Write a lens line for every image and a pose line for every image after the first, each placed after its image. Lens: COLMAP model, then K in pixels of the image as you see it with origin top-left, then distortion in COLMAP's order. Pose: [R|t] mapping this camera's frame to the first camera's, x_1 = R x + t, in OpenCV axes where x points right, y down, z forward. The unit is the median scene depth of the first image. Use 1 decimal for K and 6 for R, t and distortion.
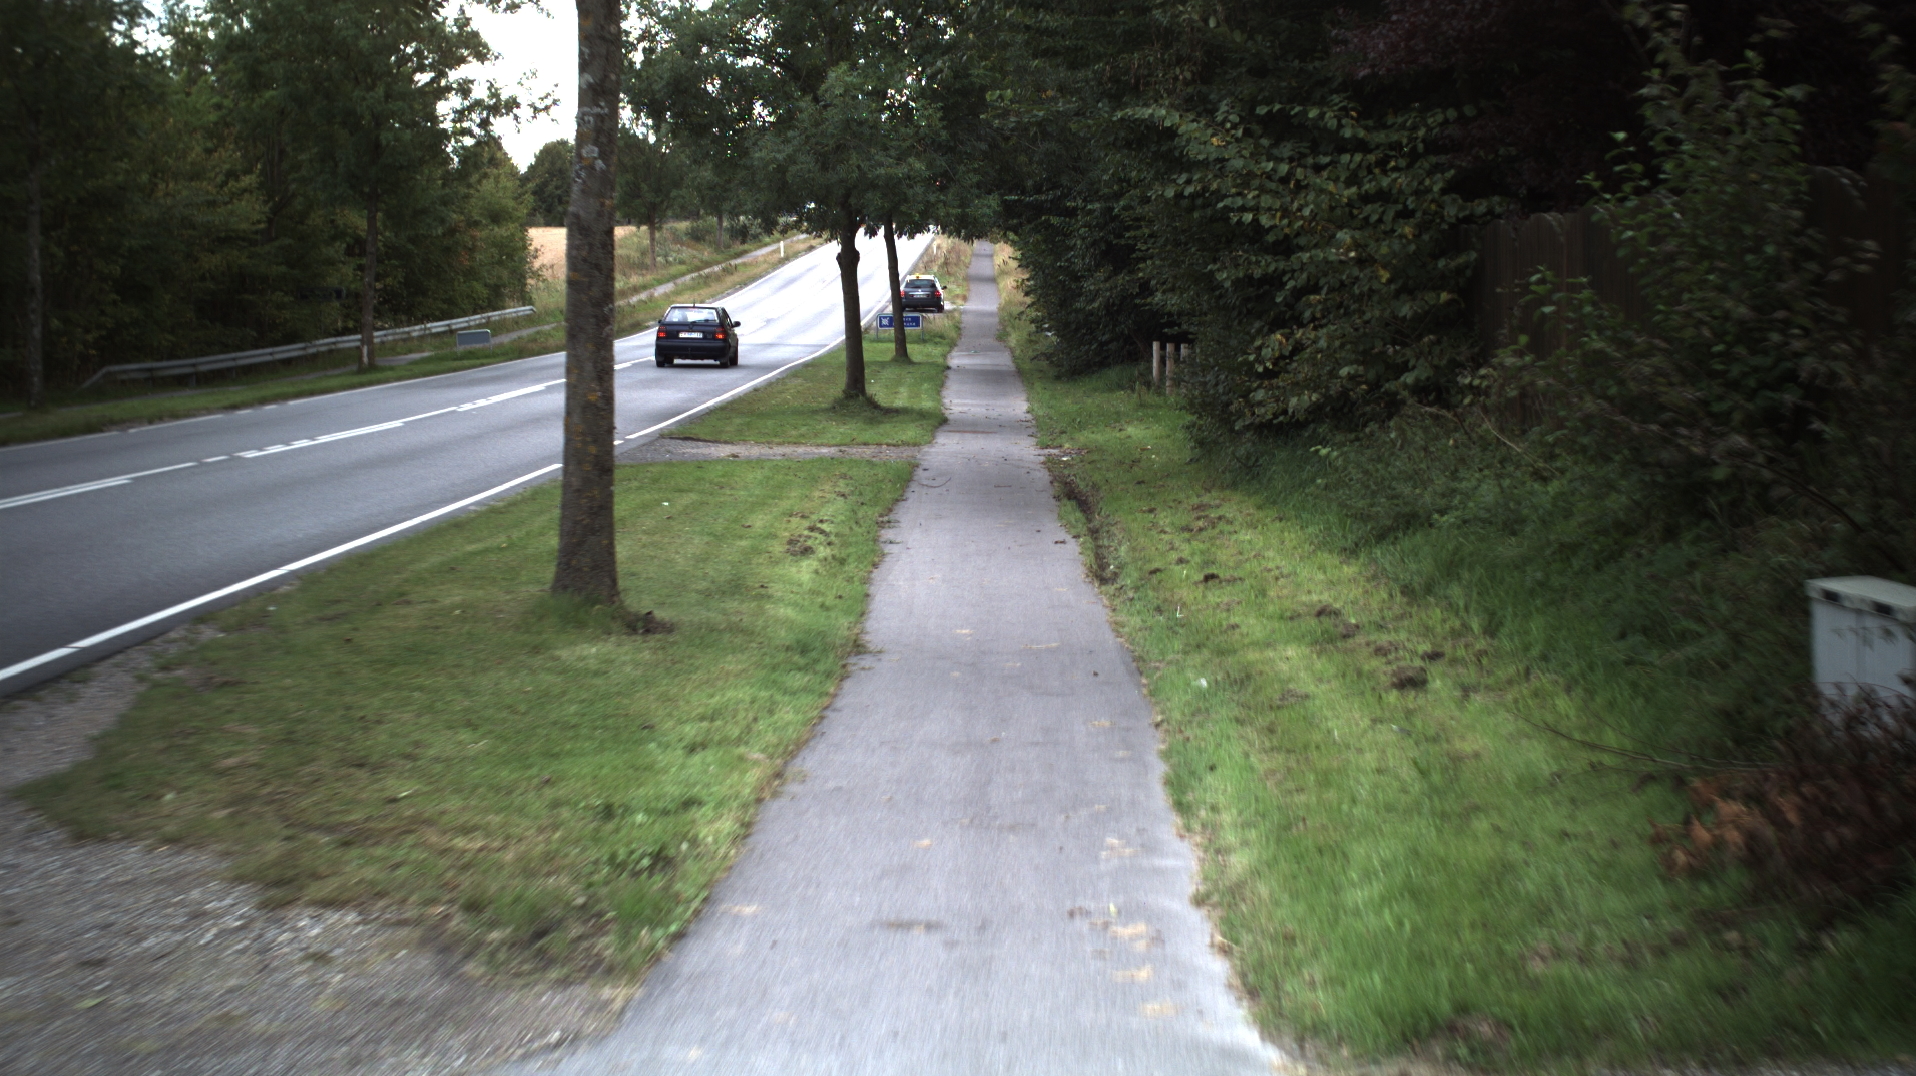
lens RADIAL K [[3365.8, 0, 958.0], [0, 3365.8, 538.0], [0, 0, 1]] dist [-0.256803, 0.154055]
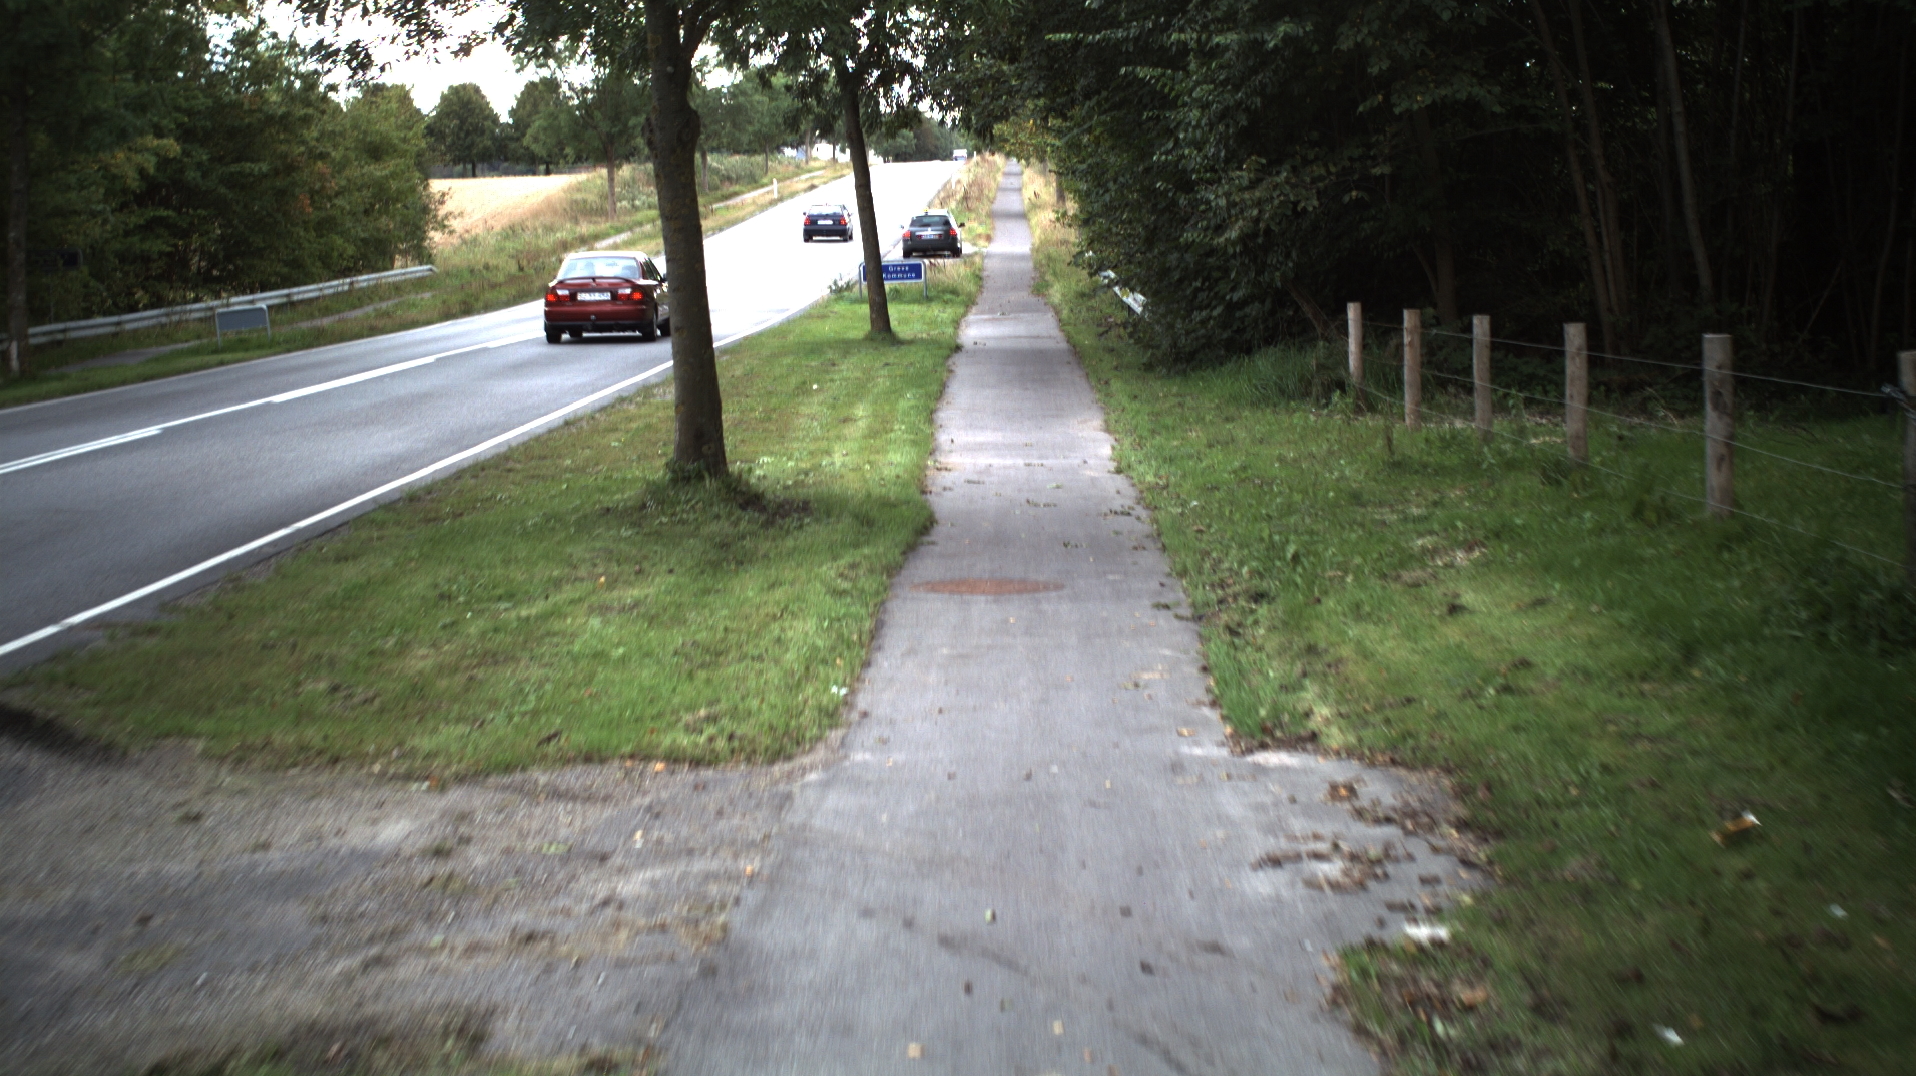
lens RADIAL K [[3365.8, 0, 958.0], [0, 3365.8, 538.0], [0, 0, 1]] dist [-0.256803, 0.154055]
pose [[0.999515, -0.029134, -0.010984, 0.003093], [0.029311, 0.999437, 0.016316, -0.029230], [0.010502, -0.016630, 0.999807, 0.436737]]
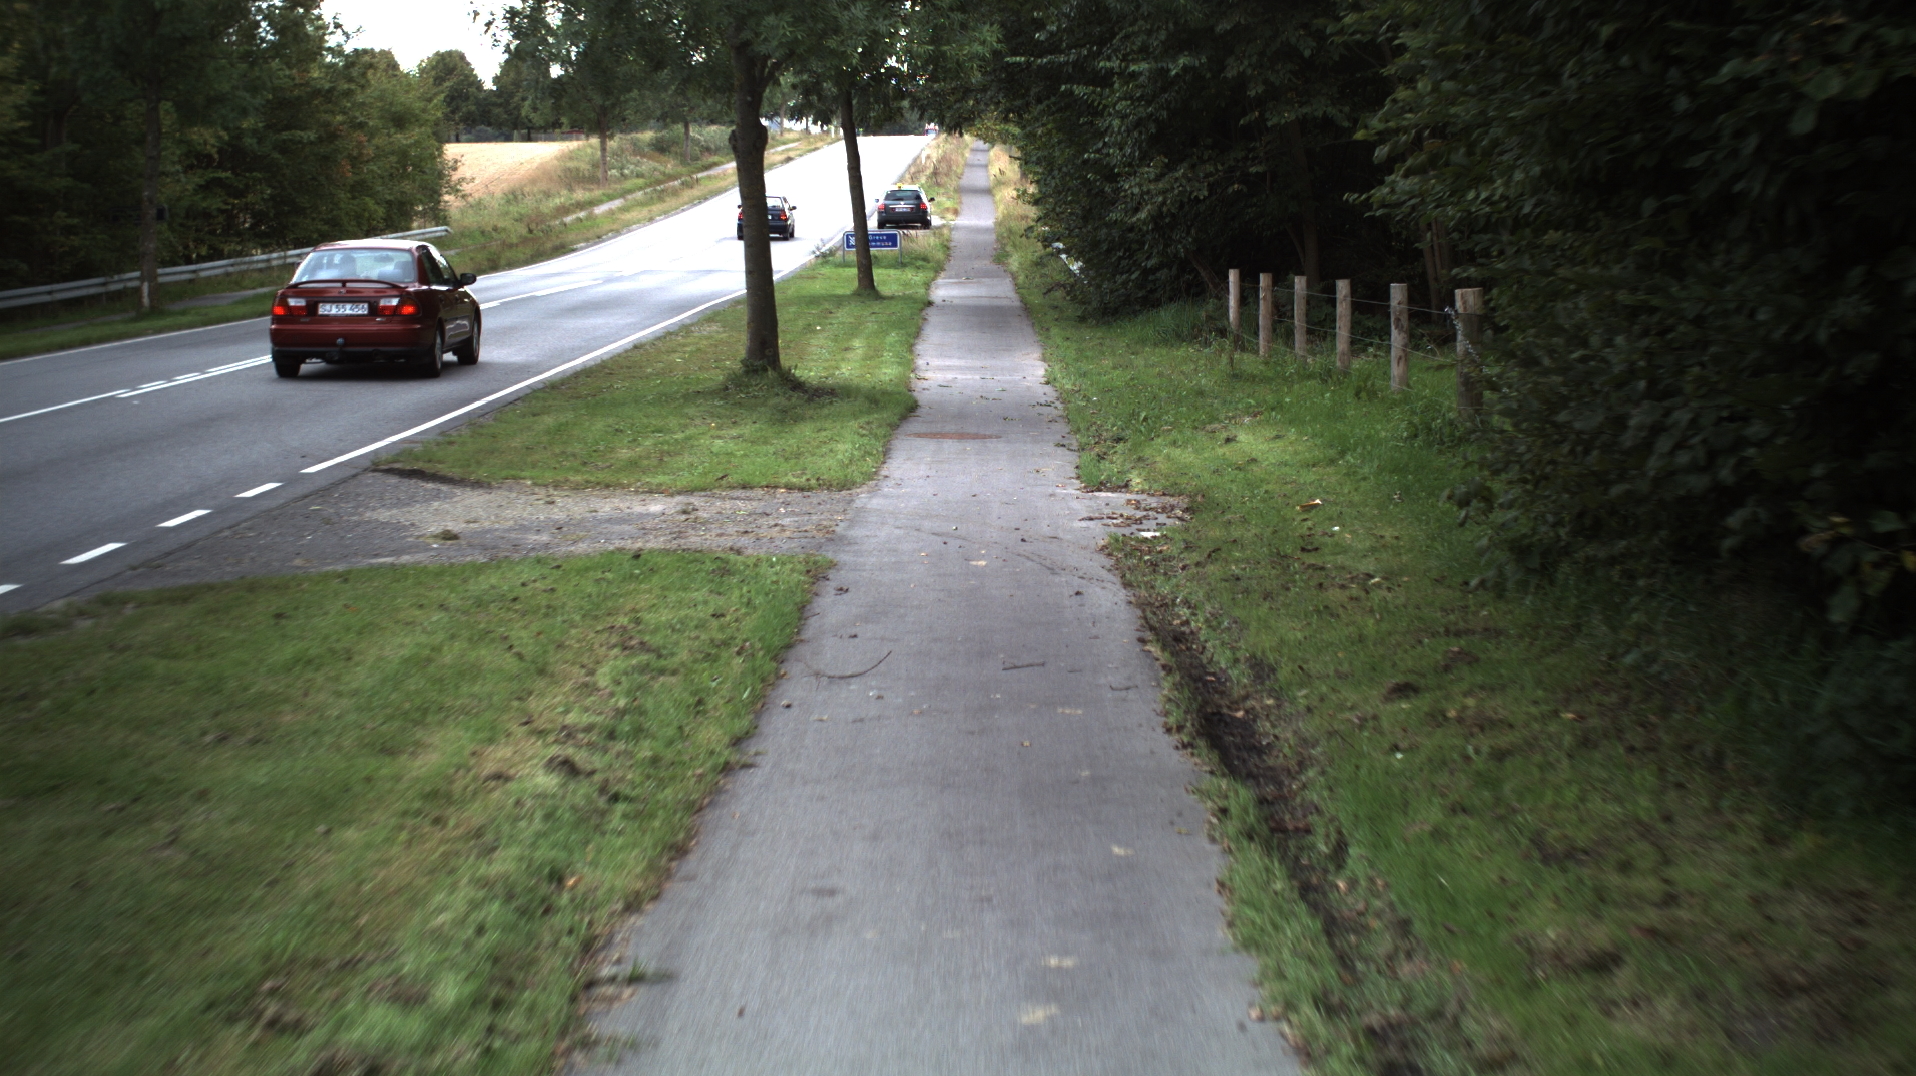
lens RADIAL K [[3365.8, 0, 958.0], [0, 3365.8, 538.0], [0, 0, 1]] dist [-0.256803, 0.154055]
pose [[0.999961, -0.008837, 0.000710, 0.002596], [0.008817, 0.999654, 0.024791, -0.019360], [-0.000928, -0.024784, 0.999692, 0.291034]]
